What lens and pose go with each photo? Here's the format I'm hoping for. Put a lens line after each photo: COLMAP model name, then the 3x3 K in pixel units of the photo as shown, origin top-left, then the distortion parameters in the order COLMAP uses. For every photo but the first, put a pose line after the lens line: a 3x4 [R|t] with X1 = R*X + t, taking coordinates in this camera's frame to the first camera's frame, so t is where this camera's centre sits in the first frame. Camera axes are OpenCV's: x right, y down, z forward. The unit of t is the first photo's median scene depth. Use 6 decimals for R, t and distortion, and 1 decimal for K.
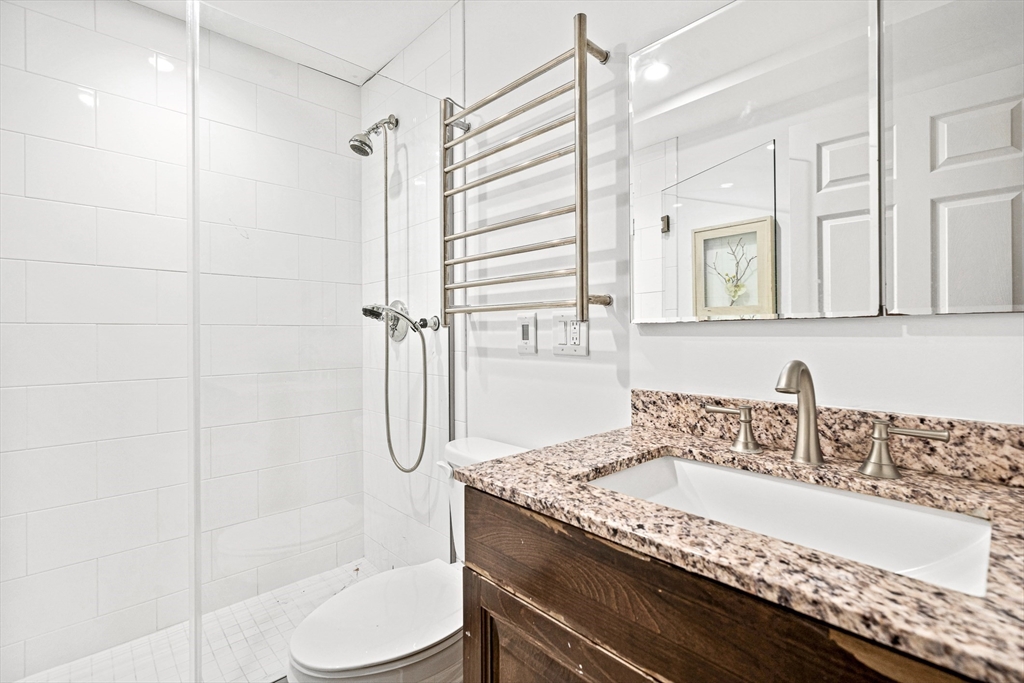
lens RADIAL K [[467.0, 0, 517.7], [0, 467.0, 335.8], [0, 0, 1]] dist [0.003845, -0.000798]
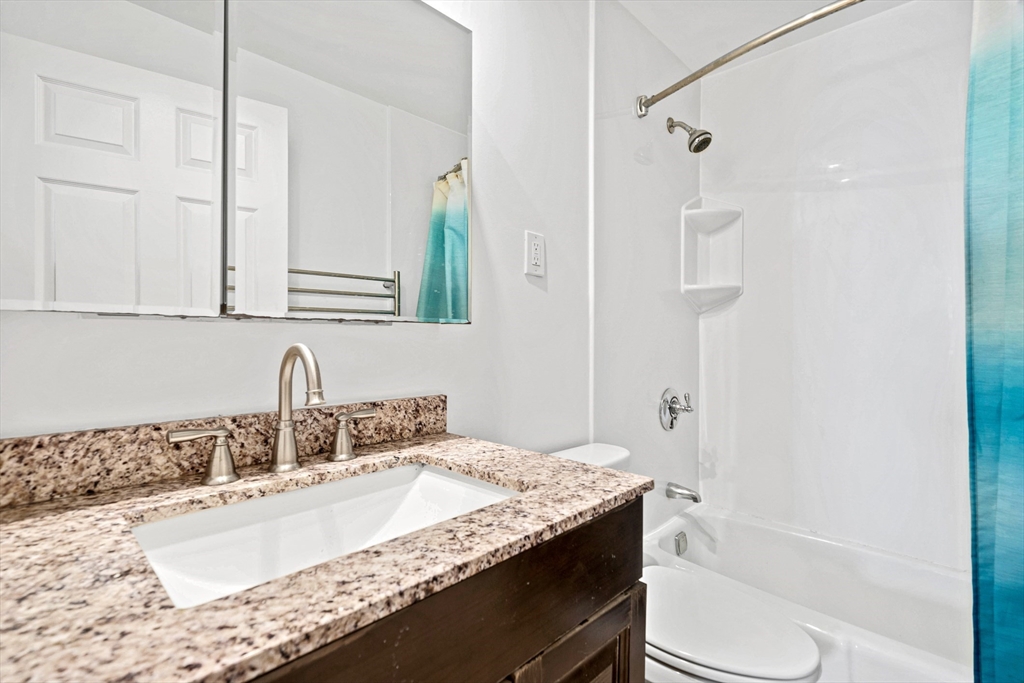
lens RADIAL K [[467.0, 0, 517.8], [0, 467.0, 338.9], [0, 0, 1]] dist [0.003845, -0.000798]
pose [[-0.038053, -0.008417, 0.999240, -0.401672], [0.004979, 0.999951, 0.008613, 0.000337], [-0.999263, 0.005303, -0.038009, 0.551682]]
